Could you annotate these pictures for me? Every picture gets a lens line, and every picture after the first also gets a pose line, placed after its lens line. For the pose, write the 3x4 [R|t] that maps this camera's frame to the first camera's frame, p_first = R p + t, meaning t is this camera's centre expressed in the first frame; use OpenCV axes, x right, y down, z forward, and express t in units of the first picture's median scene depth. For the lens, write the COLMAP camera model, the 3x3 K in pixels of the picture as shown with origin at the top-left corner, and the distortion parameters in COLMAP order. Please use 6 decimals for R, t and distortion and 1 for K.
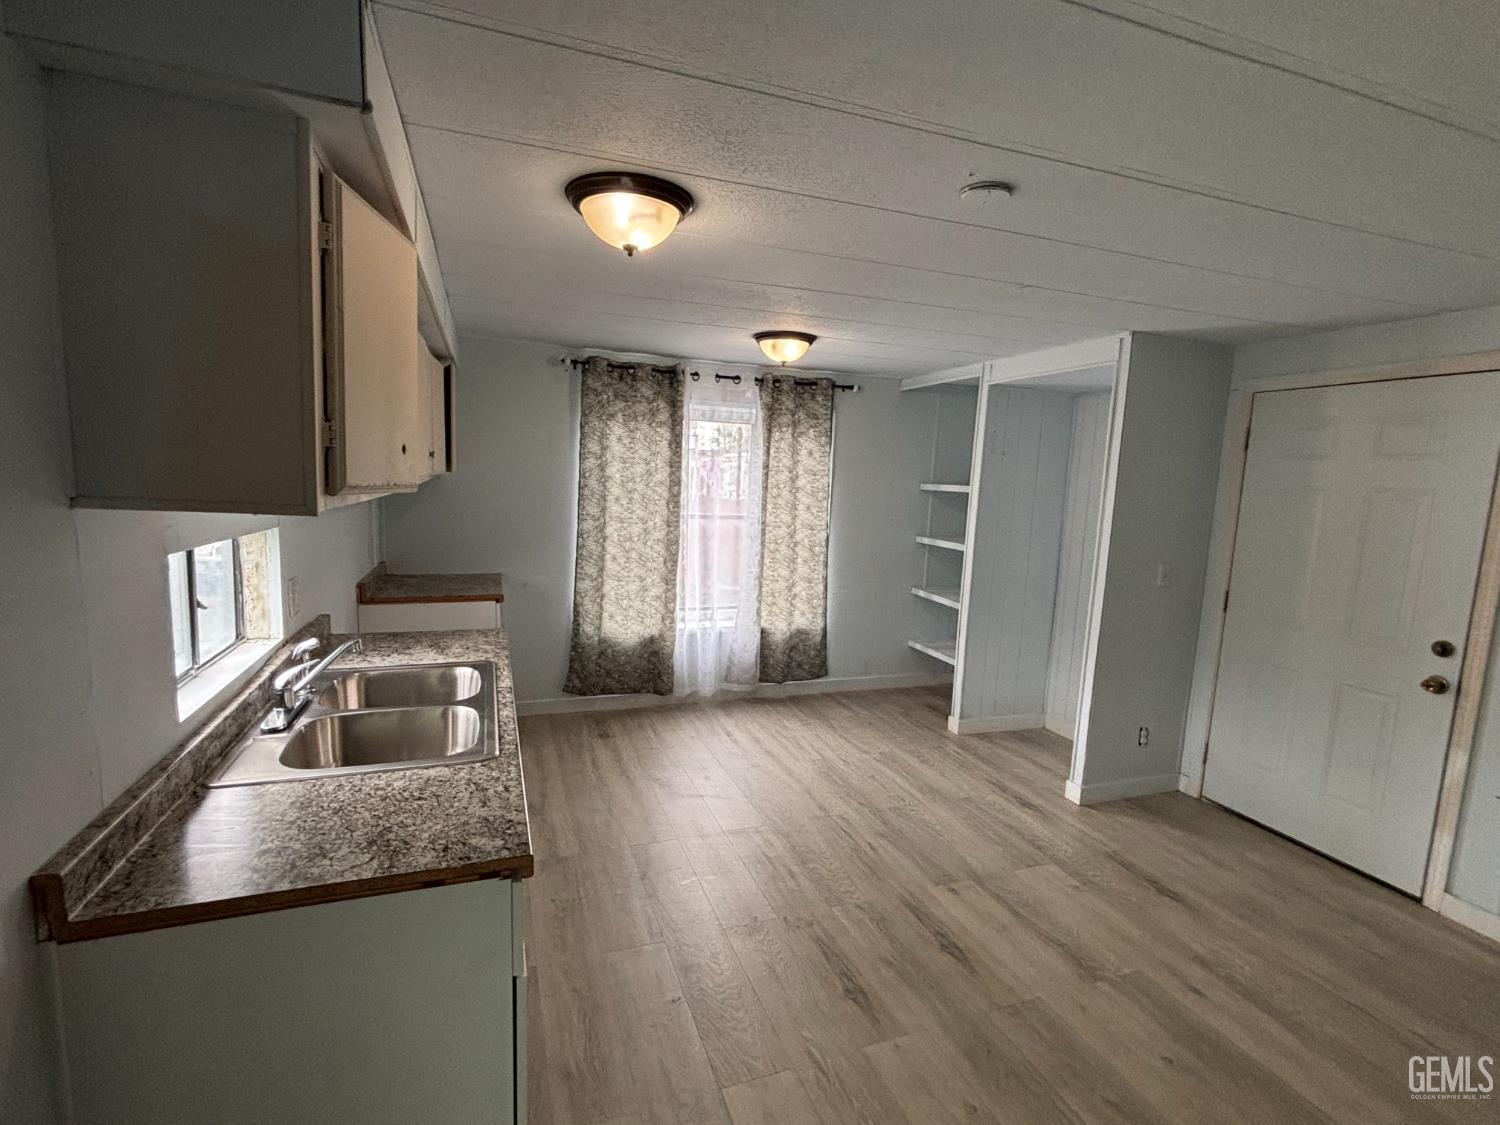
lens RADIAL K [[695.0, 0, 737.2], [0, 695.0, 563.6], [0, 0, 1]] dist [0.002731, -0.021830]
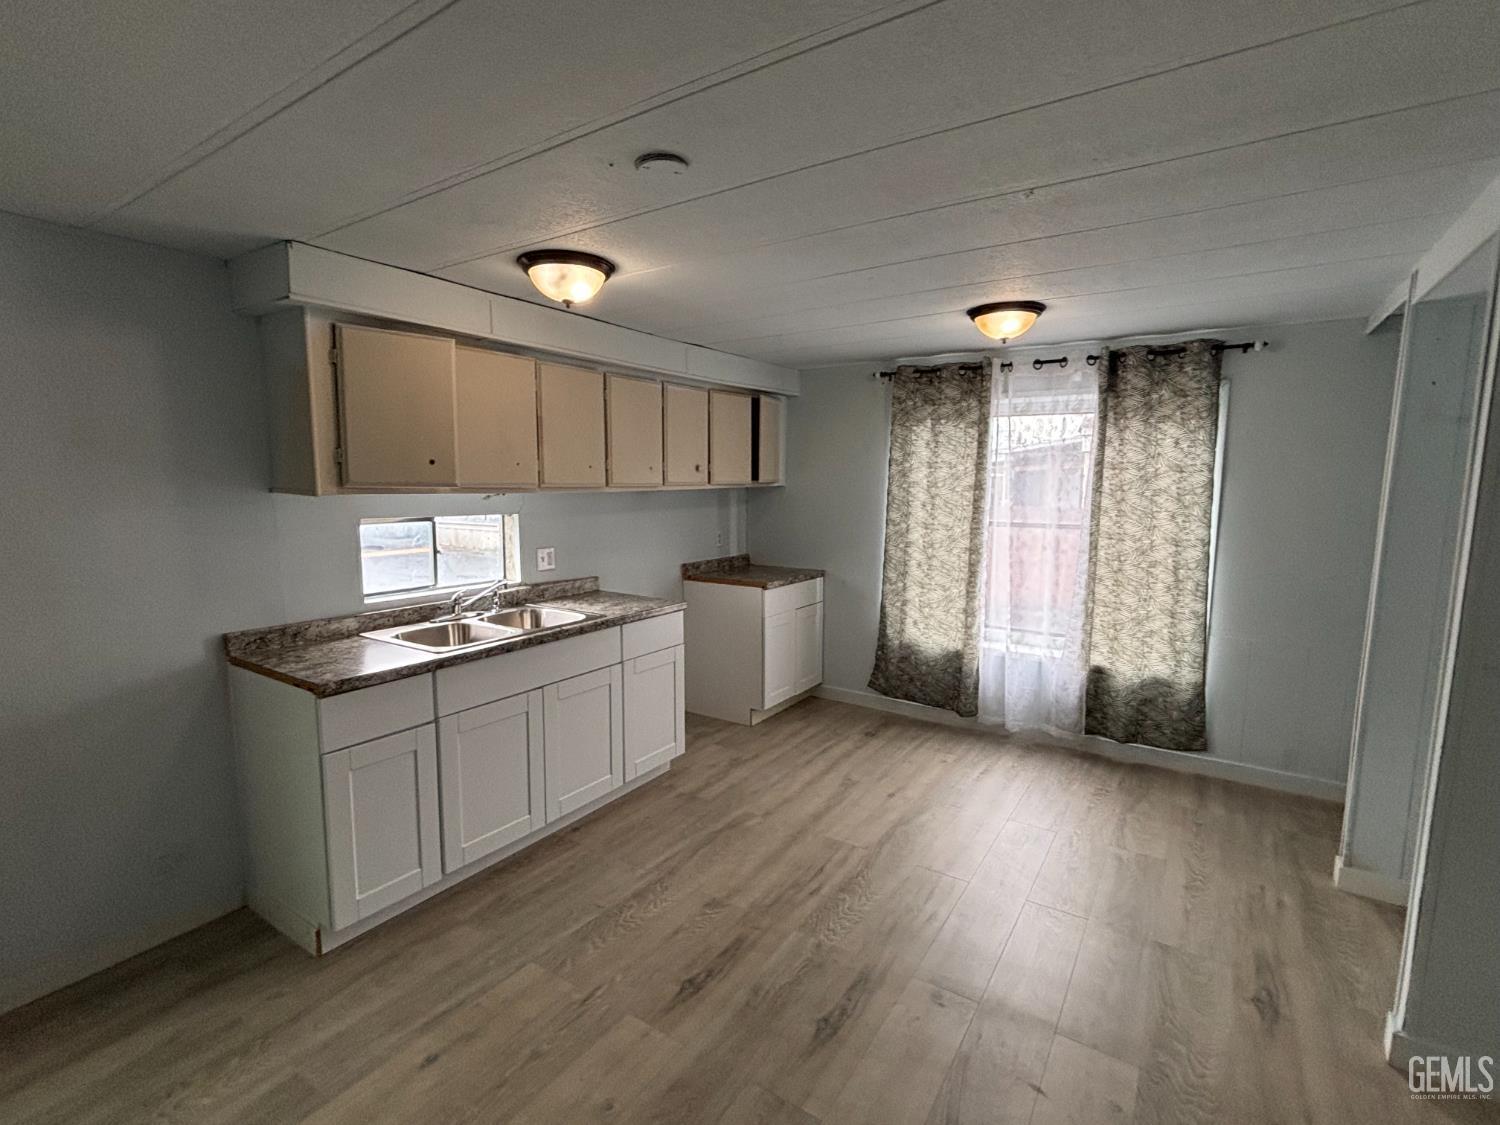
lens RADIAL K [[695.0, 0, 737.2], [0, 695.0, 563.6], [0, 0, 1]] dist [0.002731, -0.021830]
pose [[0.587342, 0.063535, -0.806841, 0.457918], [-0.085170, 0.996231, 0.016449, -0.003065], [0.804845, 0.059058, 0.590540, 0.201742]]
